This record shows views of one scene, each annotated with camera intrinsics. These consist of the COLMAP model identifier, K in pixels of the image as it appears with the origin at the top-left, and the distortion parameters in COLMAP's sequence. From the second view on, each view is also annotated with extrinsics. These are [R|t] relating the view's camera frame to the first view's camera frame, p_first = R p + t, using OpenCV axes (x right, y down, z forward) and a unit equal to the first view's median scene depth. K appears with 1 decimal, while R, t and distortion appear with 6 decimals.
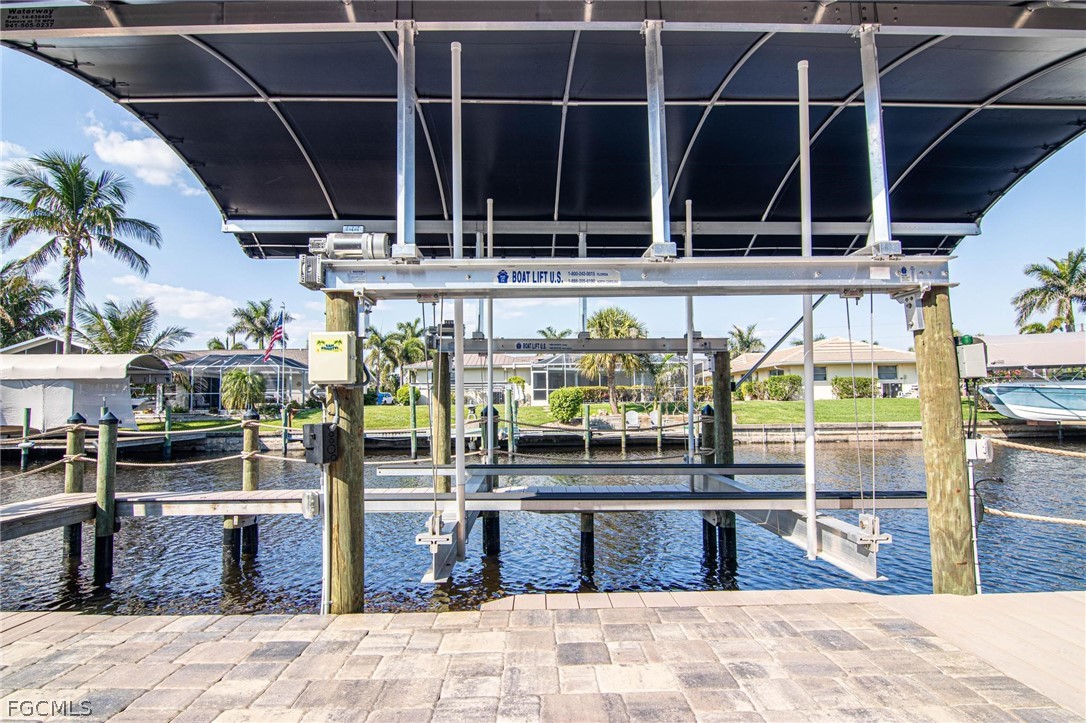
lens RADIAL K [[560.5, 0, 543.0], [0, 560.5, 361.5], [0, 0, 1]] dist [-0.001950, -0.000648]
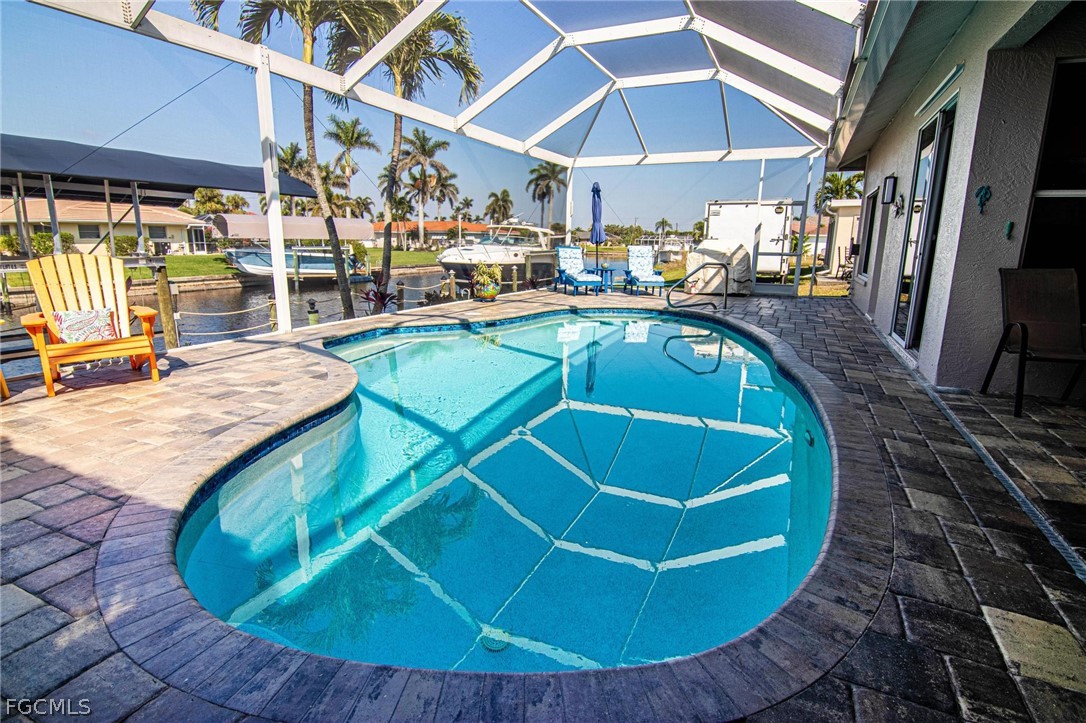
lens RADIAL K [[560.5, 0, 543.0], [0, 560.5, 361.5], [0, 0, 1]] dist [-0.001950, -0.000648]
pose [[0.421208, -0.169823, 0.890923, -0.171812], [-0.085579, 0.970489, 0.225450, -0.067564], [-0.902917, -0.171206, 0.394244, -0.302553]]
